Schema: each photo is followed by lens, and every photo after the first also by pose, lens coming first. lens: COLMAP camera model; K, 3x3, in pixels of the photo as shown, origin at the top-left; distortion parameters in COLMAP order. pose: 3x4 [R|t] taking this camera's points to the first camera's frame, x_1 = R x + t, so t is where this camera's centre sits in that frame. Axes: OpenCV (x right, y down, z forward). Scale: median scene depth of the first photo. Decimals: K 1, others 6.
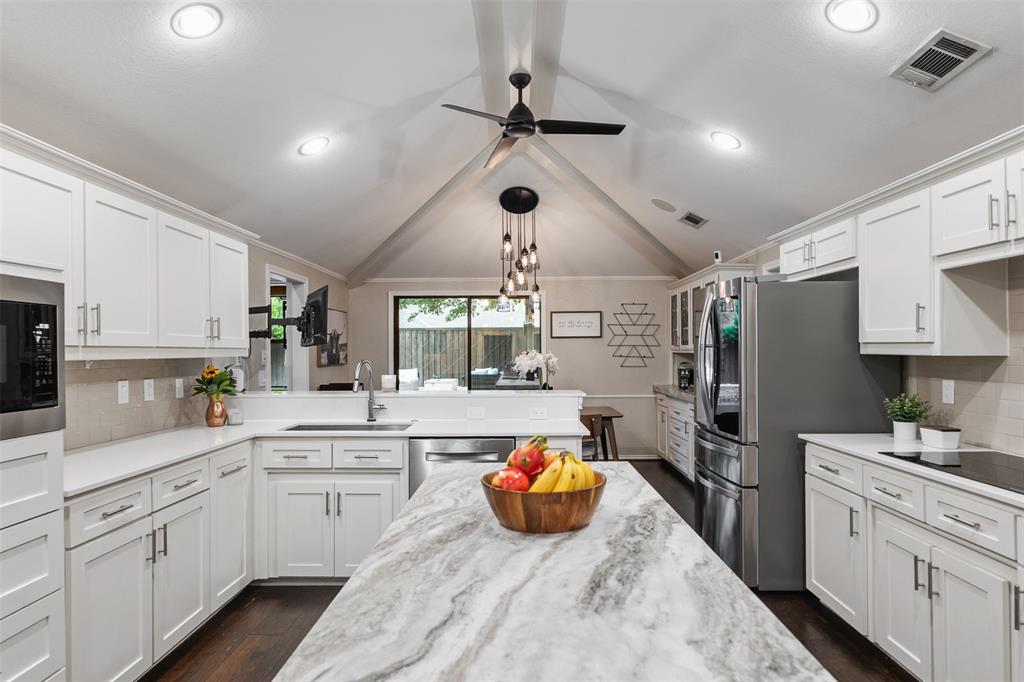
lens RADIAL K [[585.3, 0, 520.8], [0, 585.3, 353.6], [0, 0, 1]] dist [-0.003541, 0.001204]
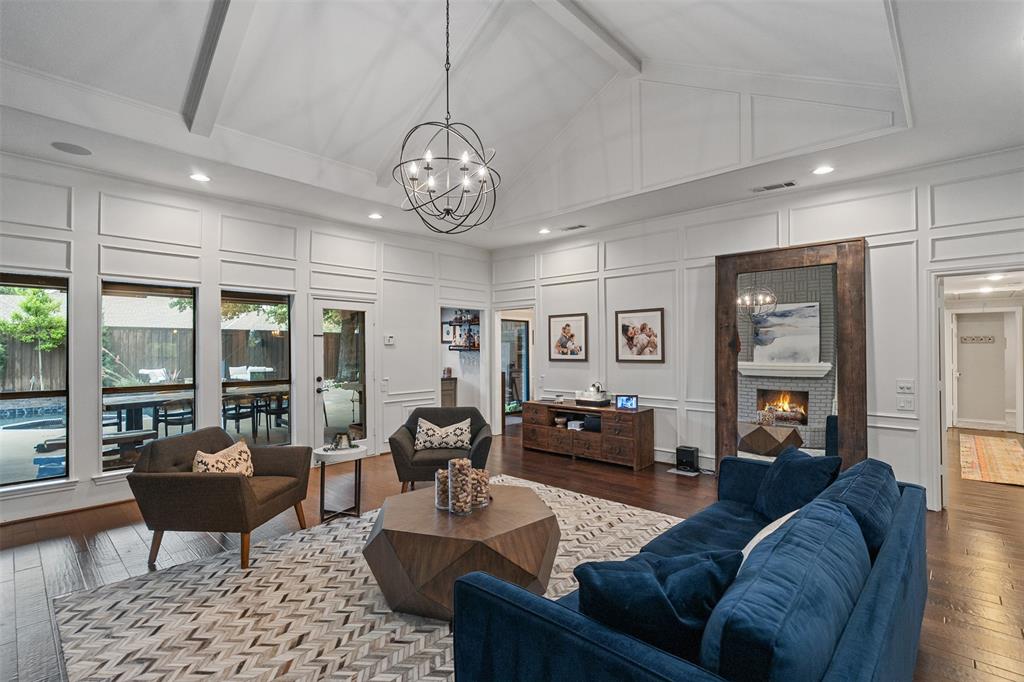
lens RADIAL K [[476.6, 0, 511.5], [0, 476.6, 343.1], [0, 0, 1]] dist [0.000777, 0.000417]
pose [[0.676515, 0.014264, 0.736290, -2.117004], [0.001262, 0.999788, -0.020528, -0.000537], [-0.736427, 0.014817, 0.676354, 0.100040]]
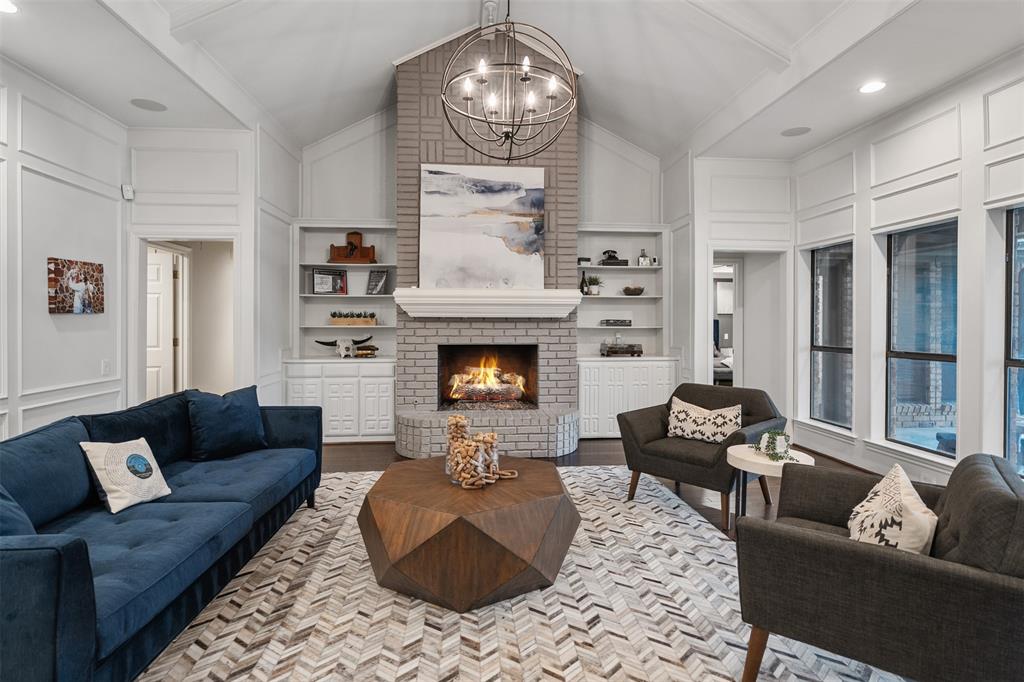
lens RADIAL K [[515.0, 0, 516.4], [0, 515.0, 324.6], [0, 0, 1]] dist [-0.003189, 0.000034]
pose [[0.092621, 0.011980, -0.995629, -0.823266], [-0.007359, 0.999909, 0.011347, 0.018779], [0.995674, 0.006276, 0.092701, 0.691122]]
